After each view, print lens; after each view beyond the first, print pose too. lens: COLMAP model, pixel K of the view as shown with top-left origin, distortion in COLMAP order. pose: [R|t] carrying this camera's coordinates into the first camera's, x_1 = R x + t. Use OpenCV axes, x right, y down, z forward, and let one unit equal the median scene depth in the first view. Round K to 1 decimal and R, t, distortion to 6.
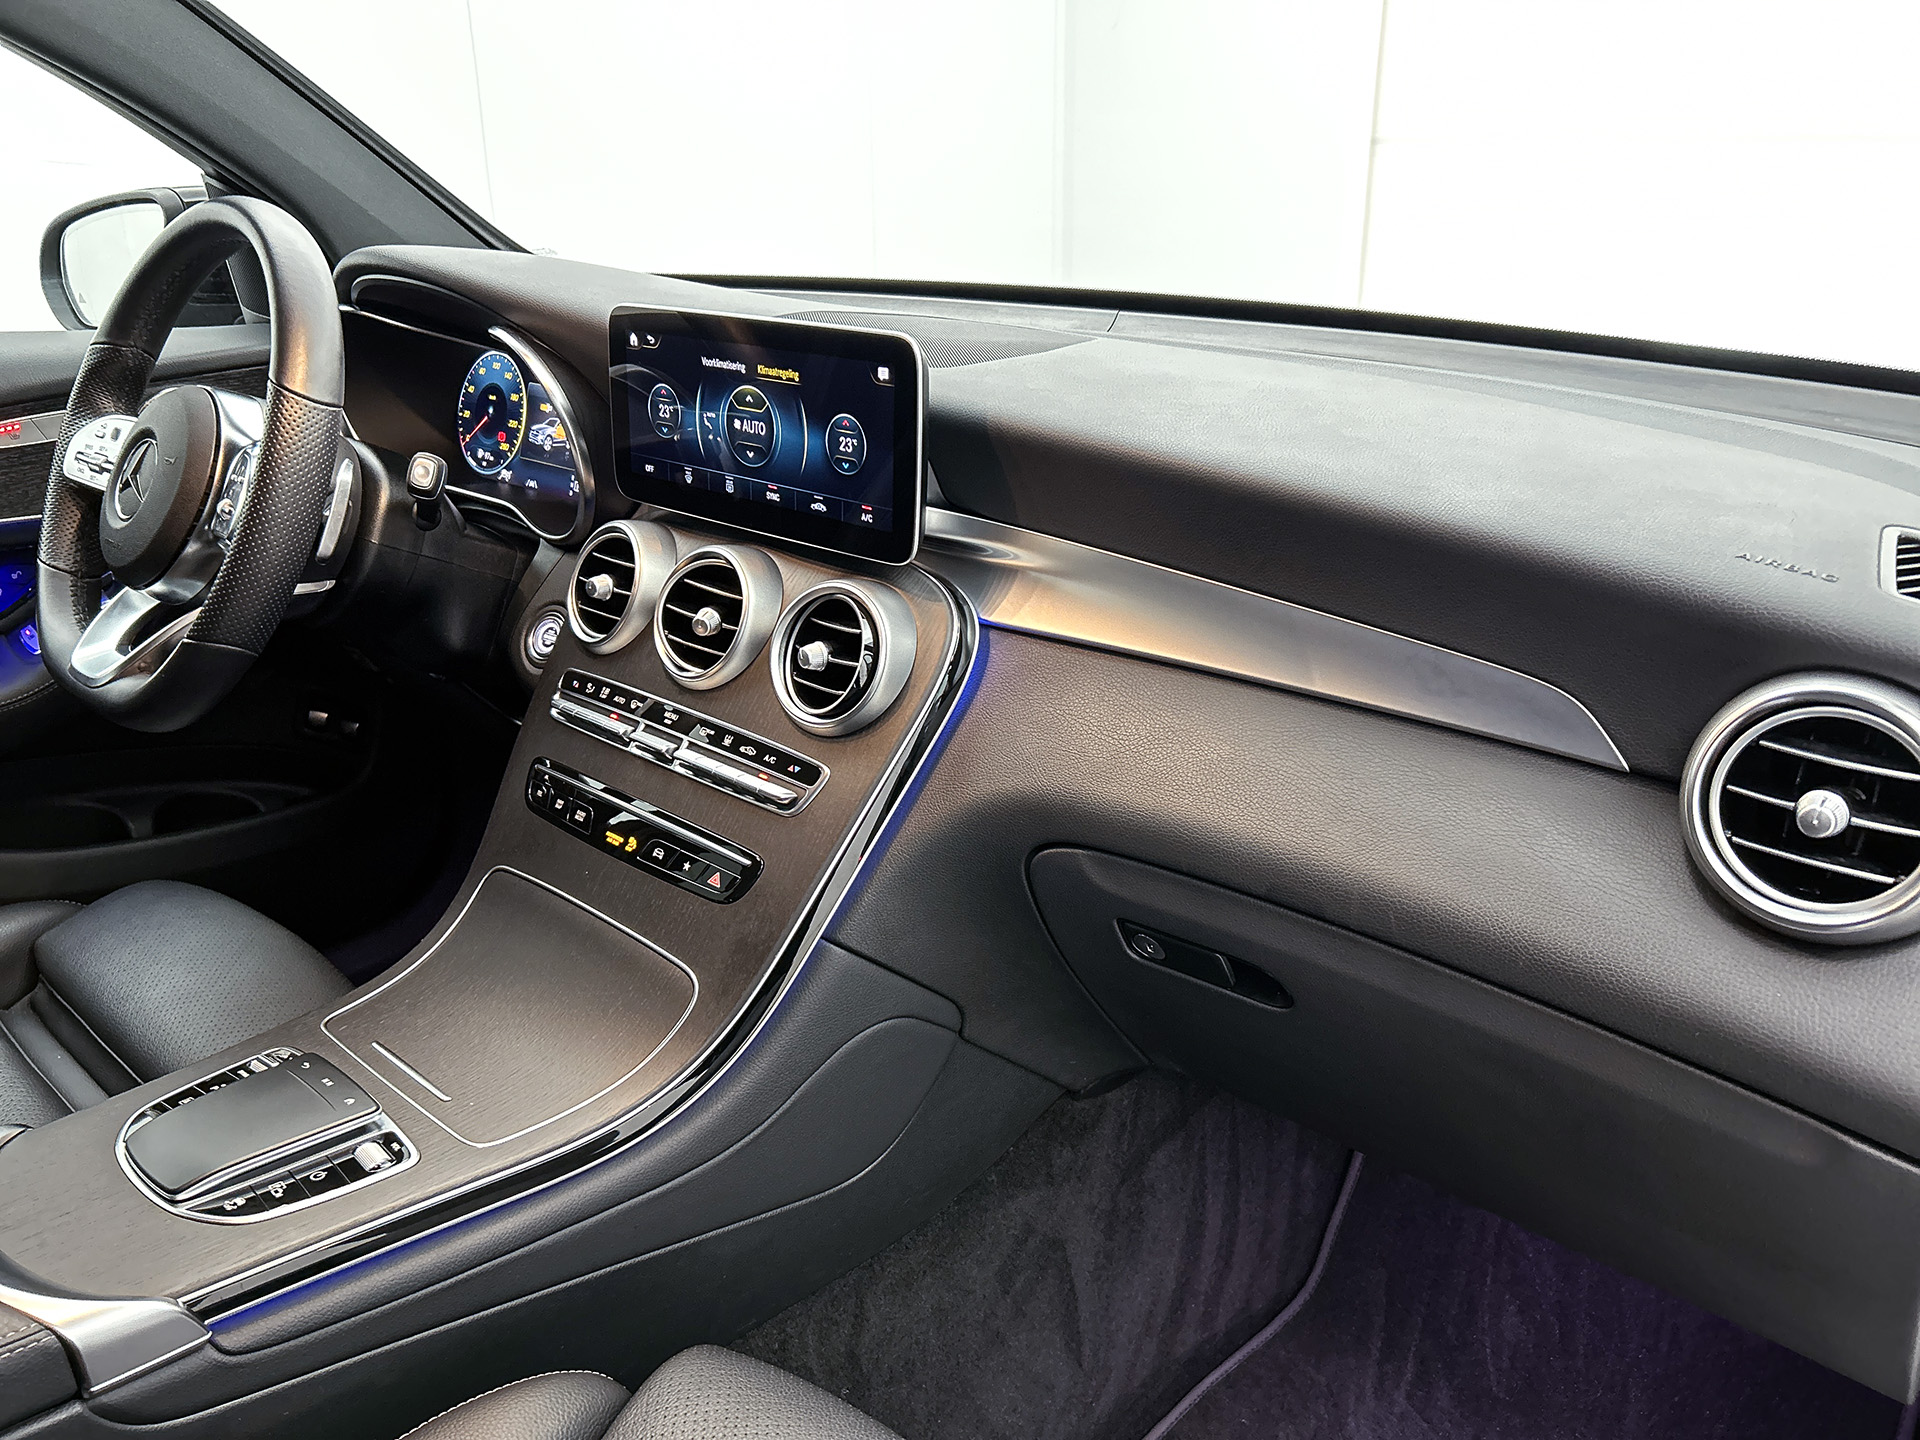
lens RADIAL K [[1494.3, 0, 957.6], [0, 1494.3, 707.5], [0, 0, 1]] dist [0.040001, -0.029477]
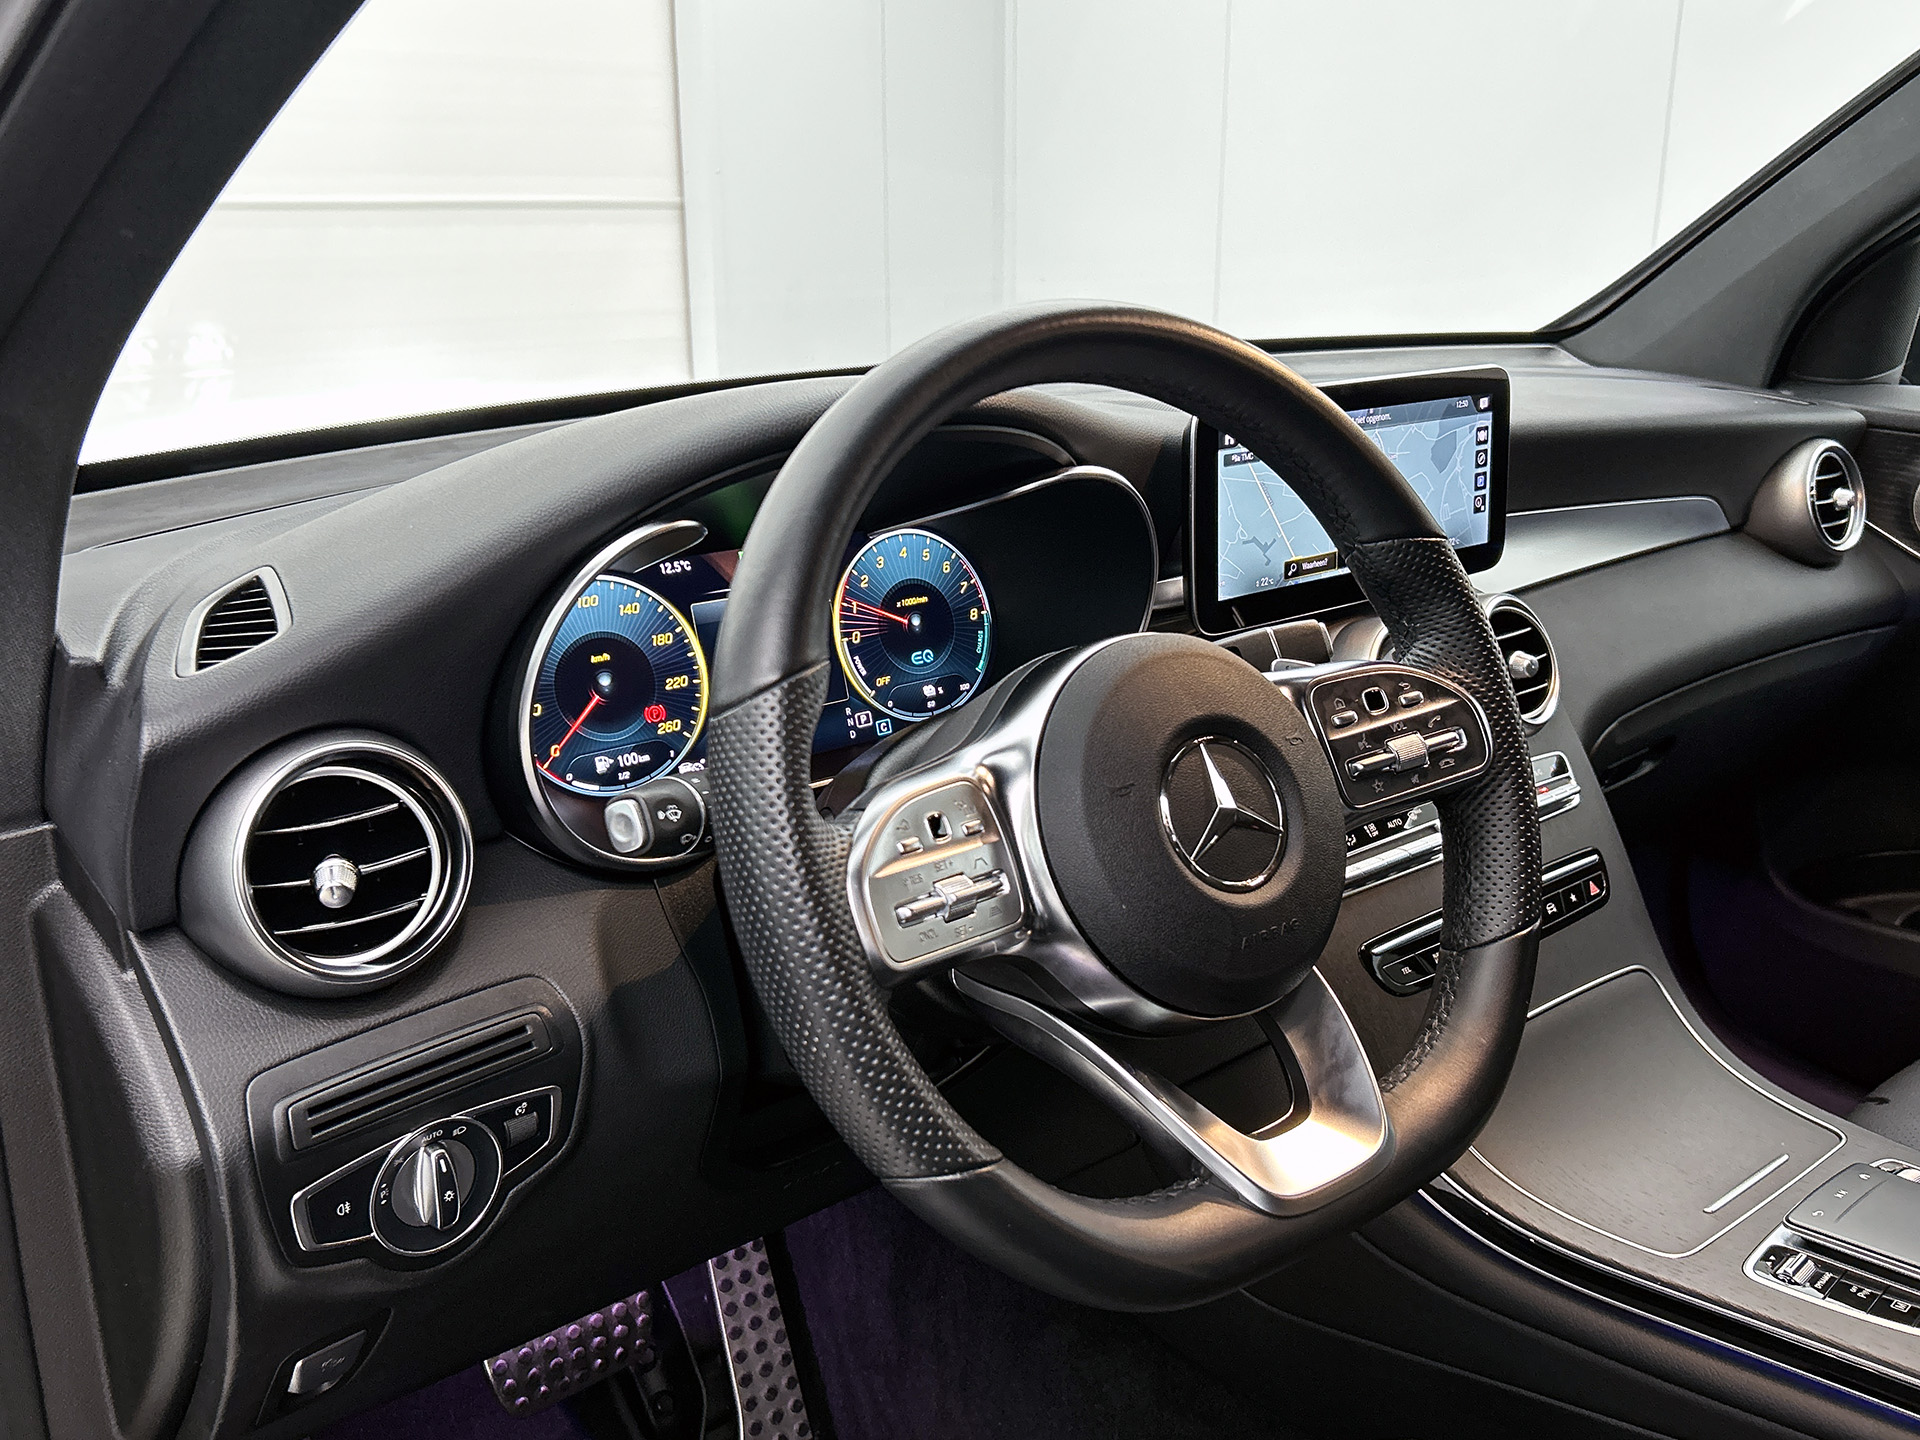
lens RADIAL K [[1709.2, 0, 958.1], [0, 1709.2, 727.2], [0, 0, 1]] dist [0.065450, -0.010625]
pose [[0.133750, -0.286880, 0.948584, -1.252046], [0.352373, 0.908399, 0.225043, -0.389389], [-0.926253, 0.304155, 0.222587, 1.040157]]
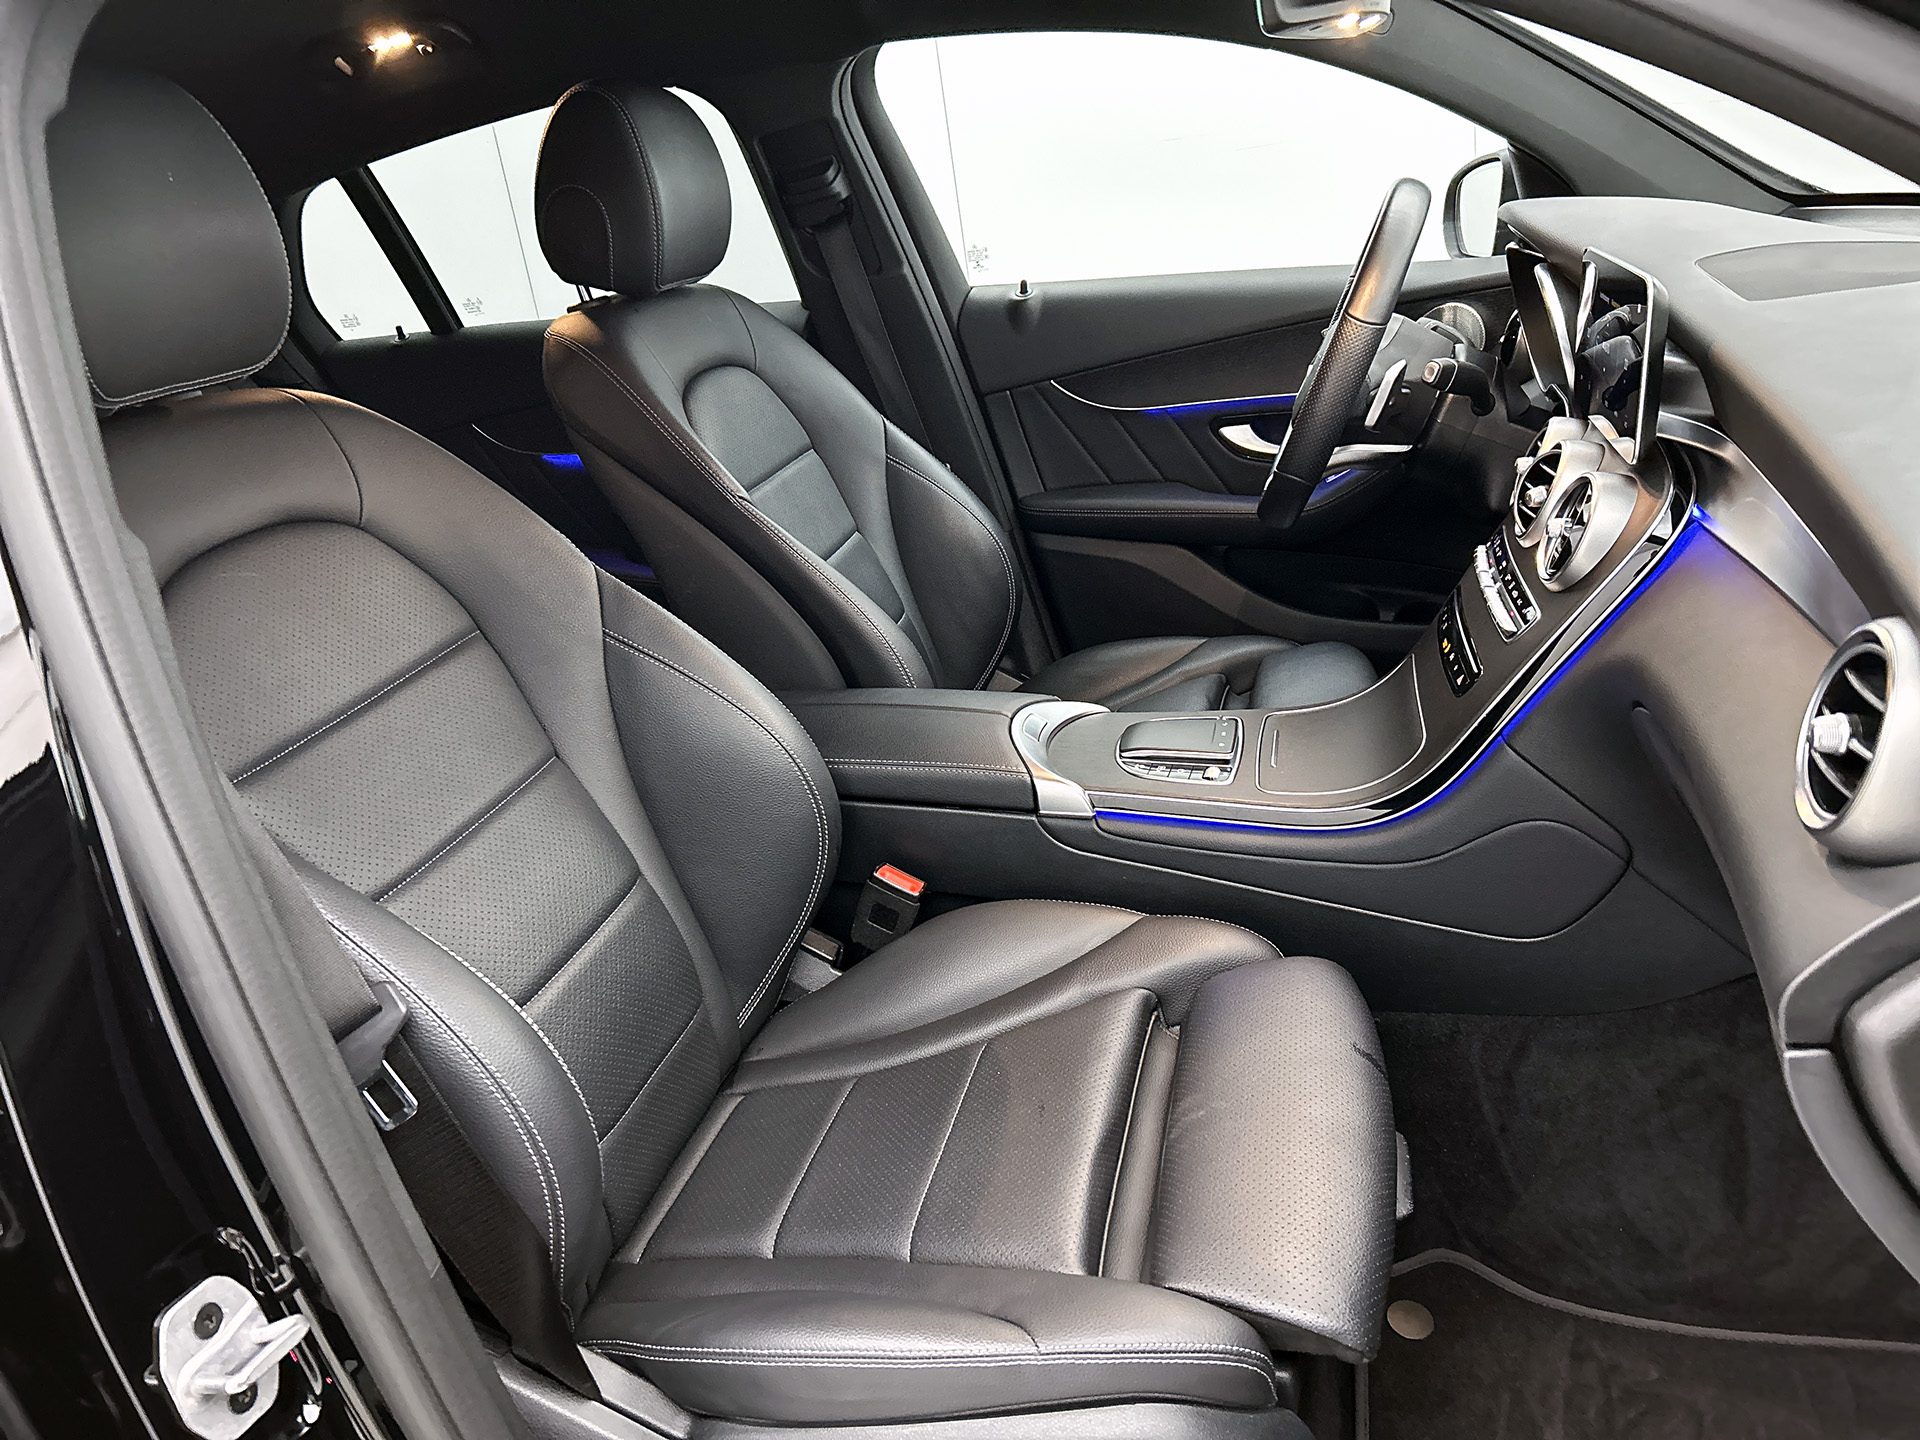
lens RADIAL K [[1494.3, 0, 942.9], [0, 1494.3, 716.8], [0, 0, 1]] dist [0.040001, -0.029477]
pose [[0.457688, 0.248873, -0.853571, 0.766969], [-0.183449, 0.965802, 0.183230, -0.017293], [0.869982, 0.072725, 0.487691, -0.083710]]
